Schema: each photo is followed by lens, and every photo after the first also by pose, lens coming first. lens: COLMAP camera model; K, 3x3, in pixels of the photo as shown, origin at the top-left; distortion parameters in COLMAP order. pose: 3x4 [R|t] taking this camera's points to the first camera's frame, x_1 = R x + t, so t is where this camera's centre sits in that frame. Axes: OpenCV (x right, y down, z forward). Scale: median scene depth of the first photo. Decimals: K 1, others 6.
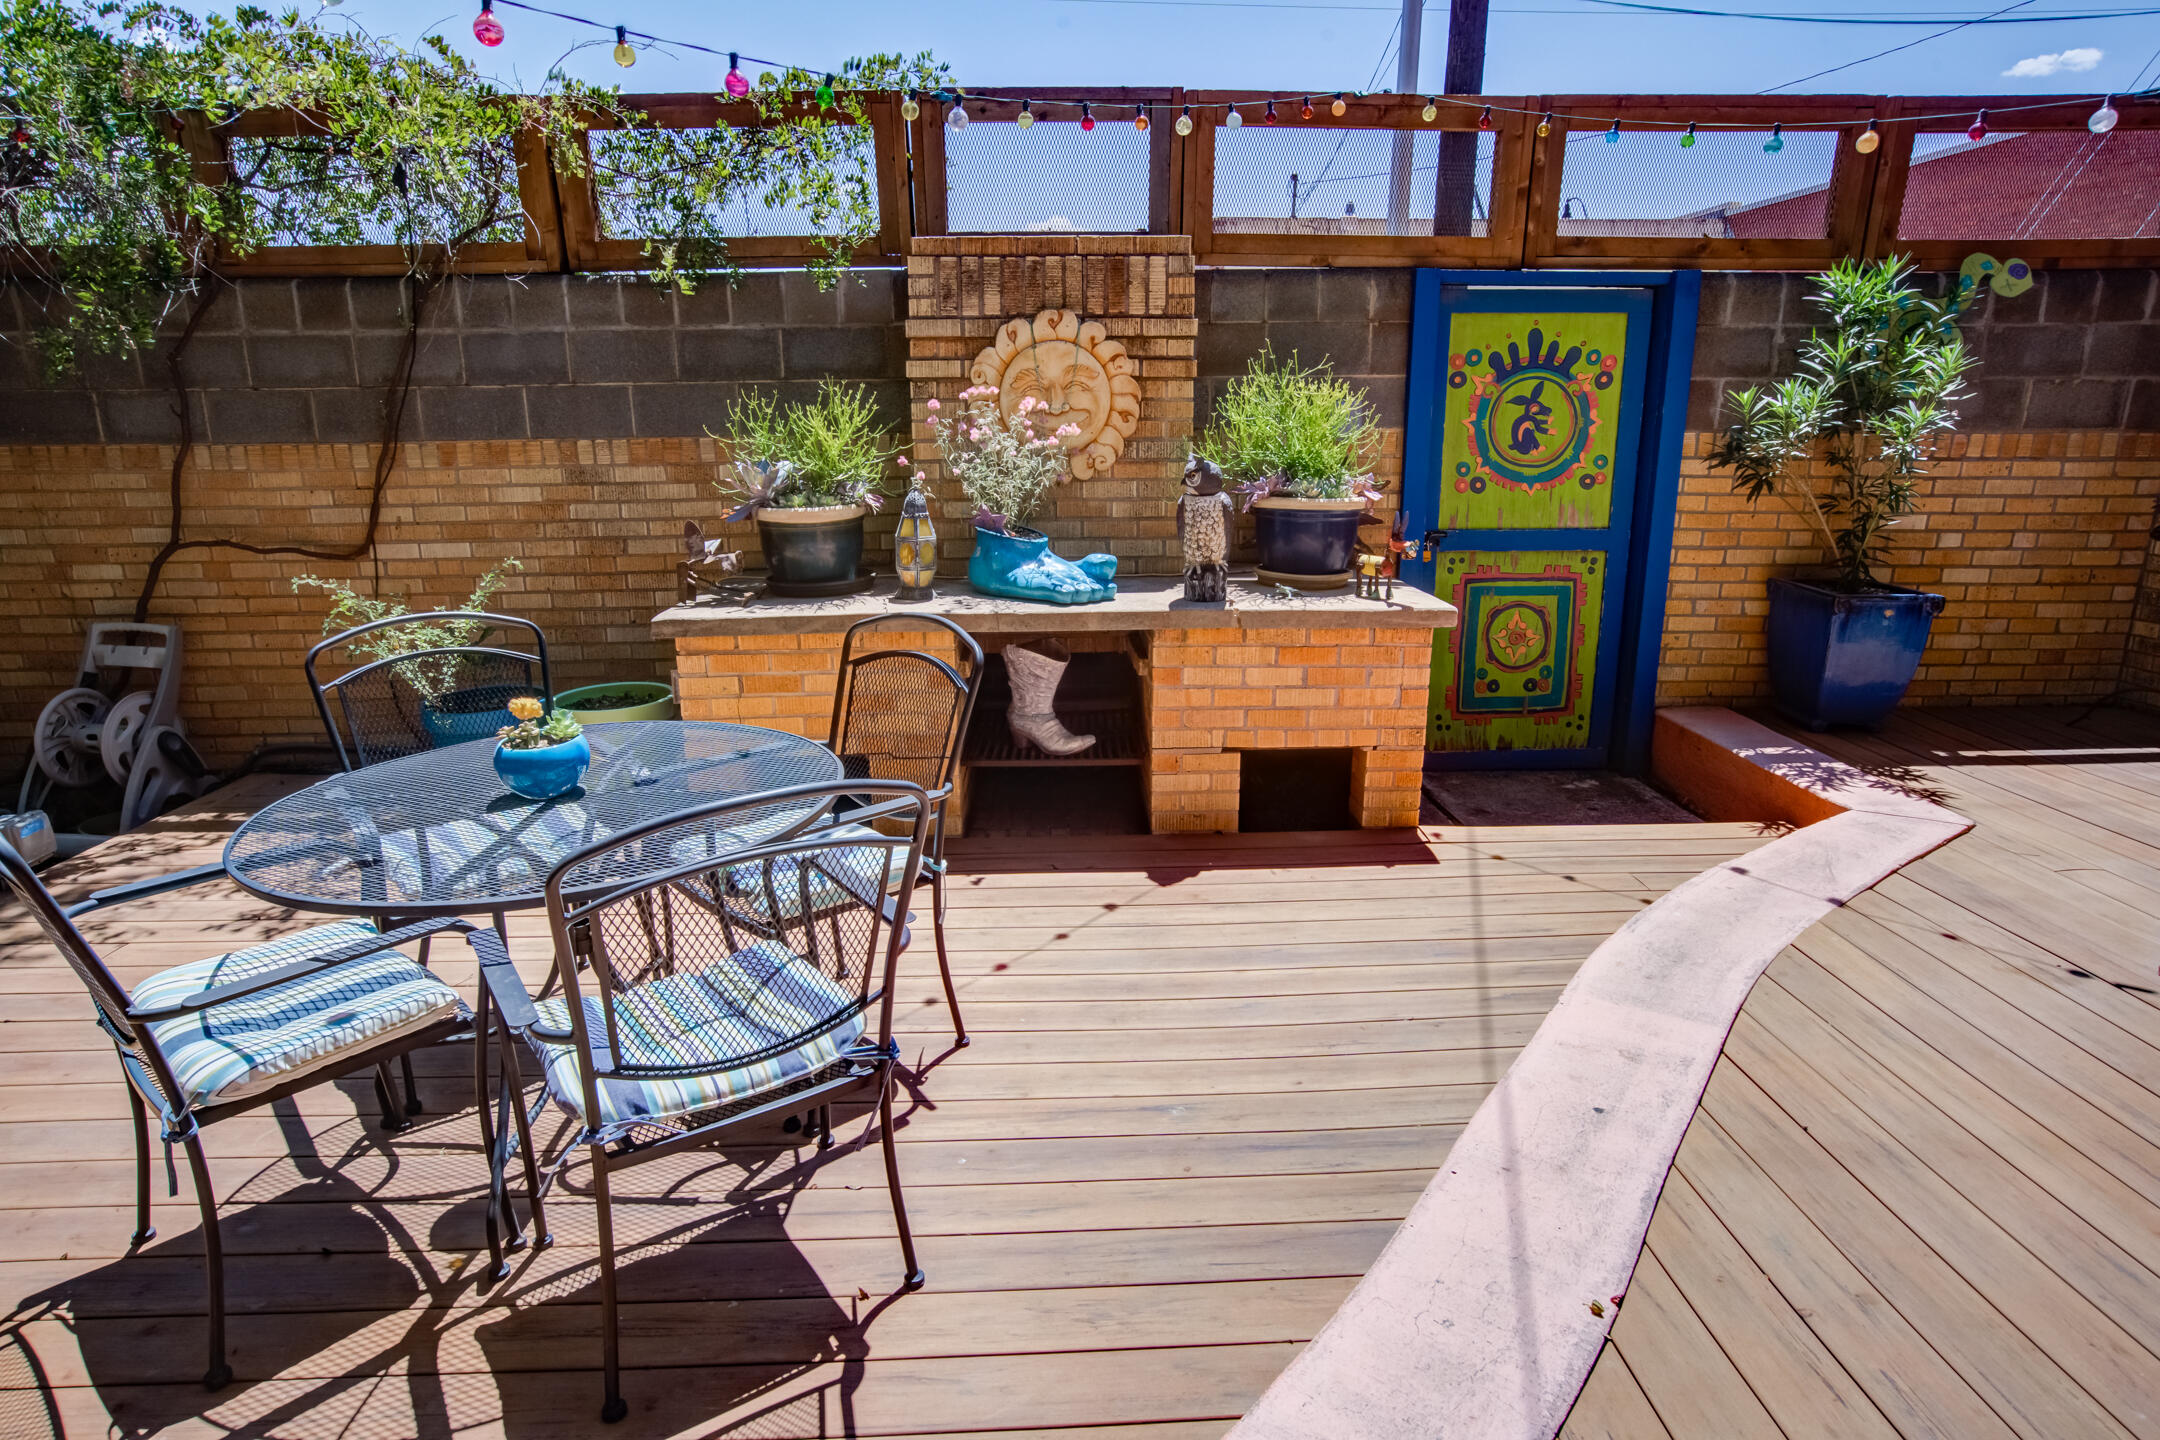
lens RADIAL K [[1224.2, 0, 1082.9], [0, 1224.2, 720.6], [0, 0, 1]] dist [-0.006682, 0.000914]
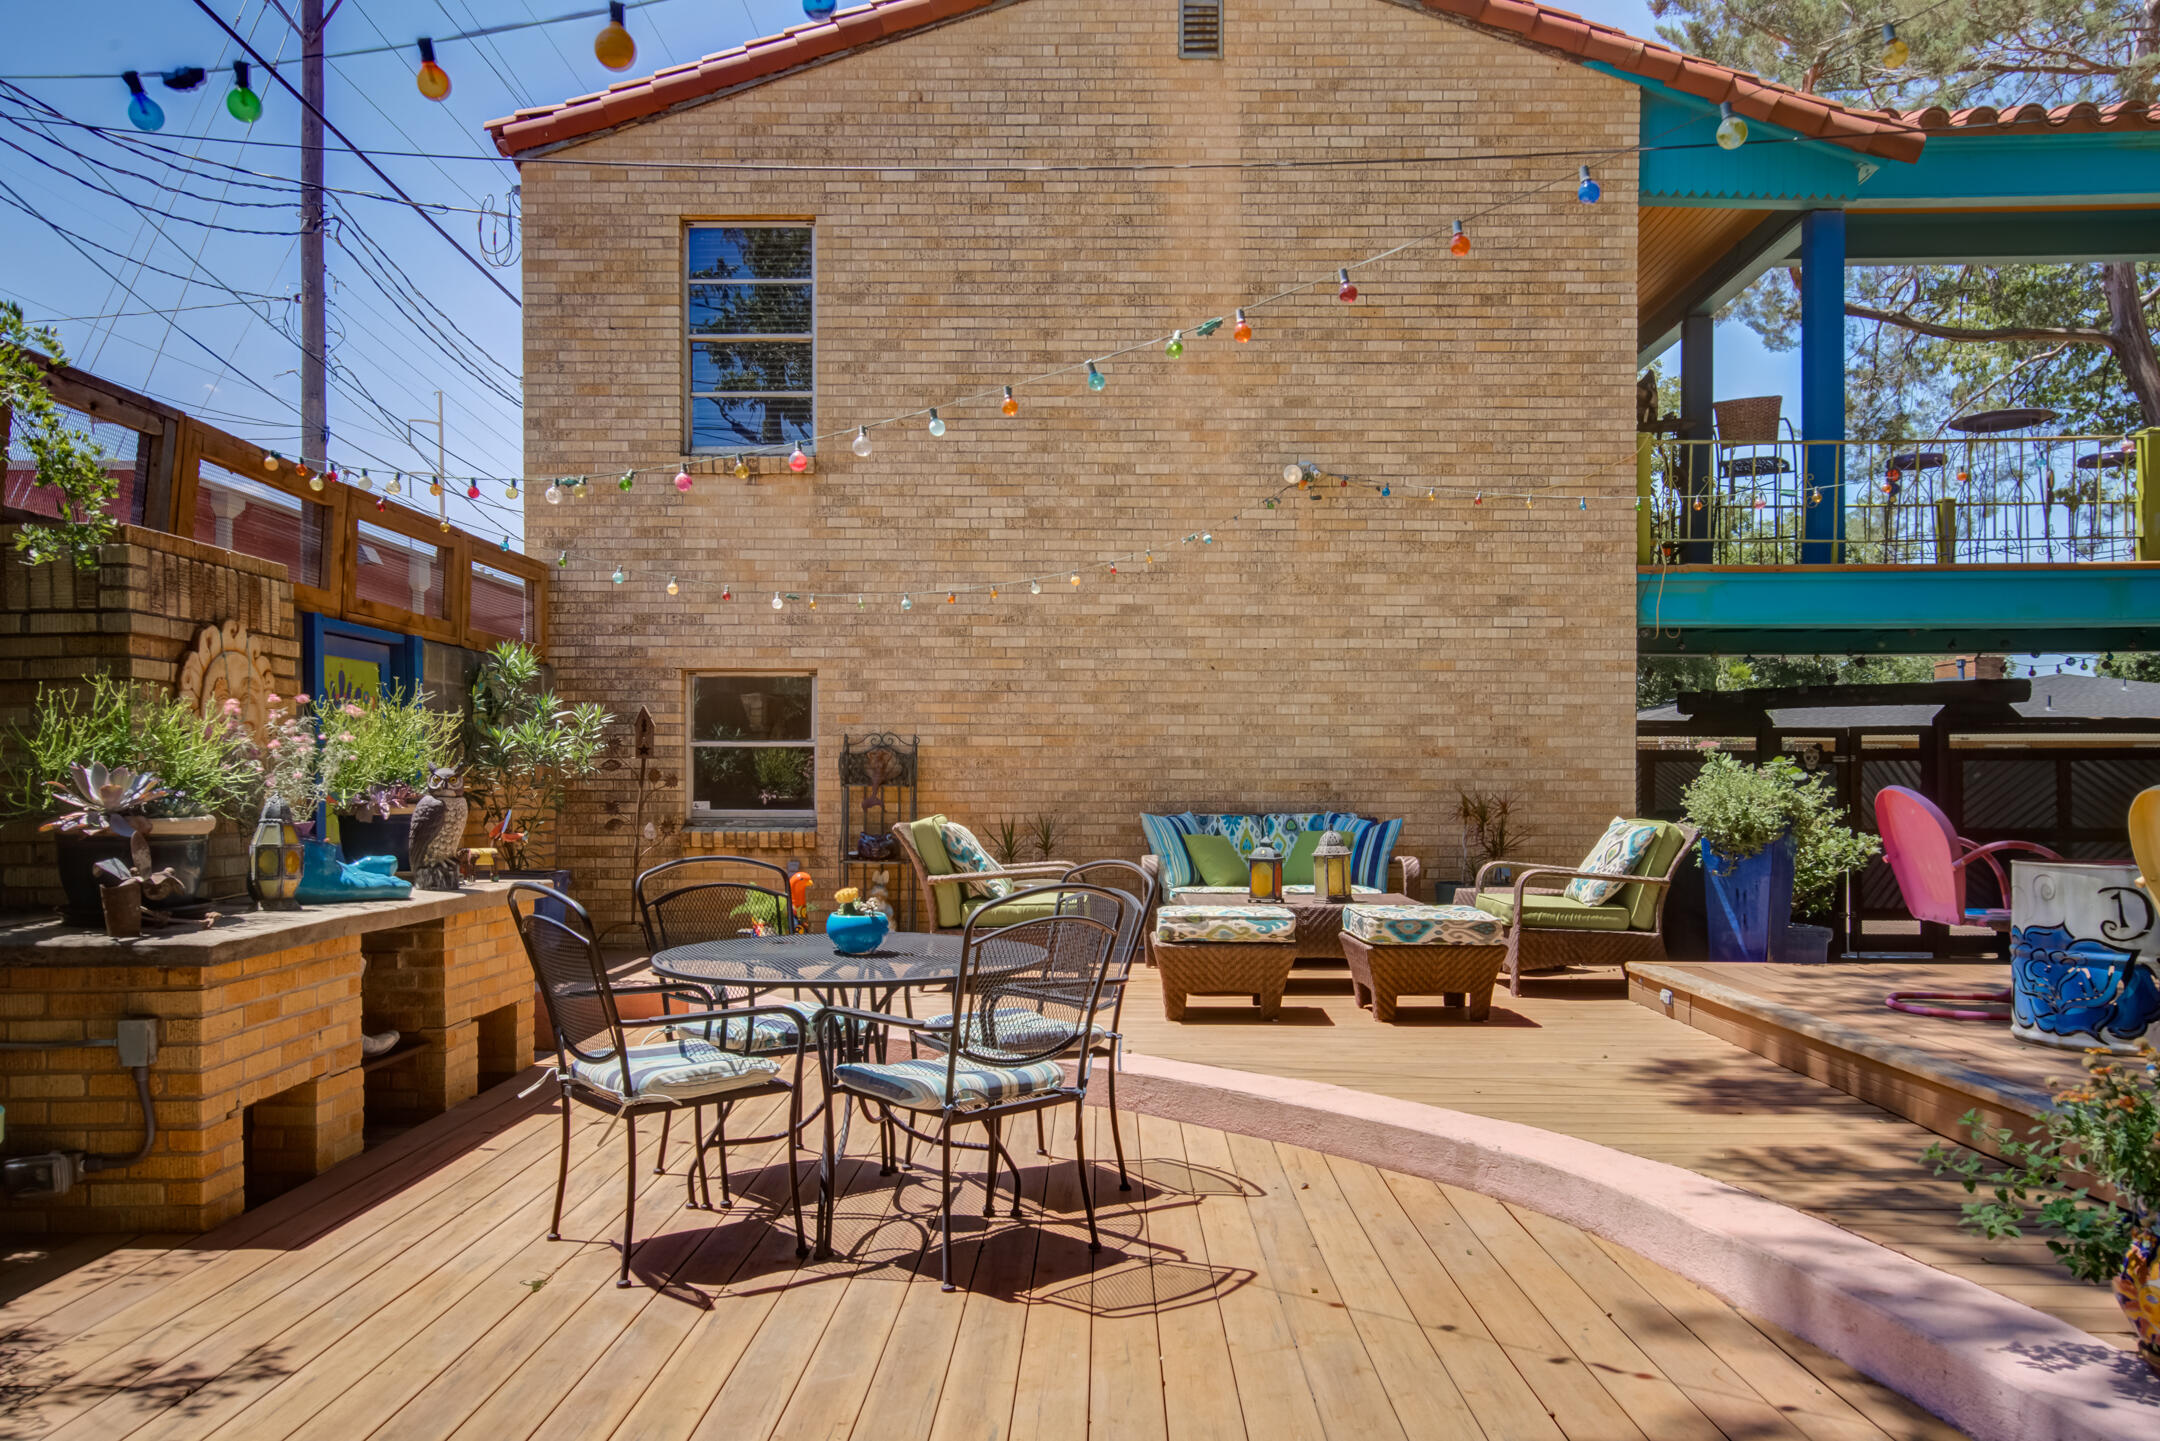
lens RADIAL K [[1694.6, 0, 1082.1], [0, 1694.6, 741.4], [0, 0, 1]] dist [0.031248, 0.005074]
pose [[0.047129, 0.031319, 0.998398, -1.420160], [0.256732, 0.965552, -0.042407, -0.015587], [-0.965333, 0.258319, 0.037465, 0.349385]]
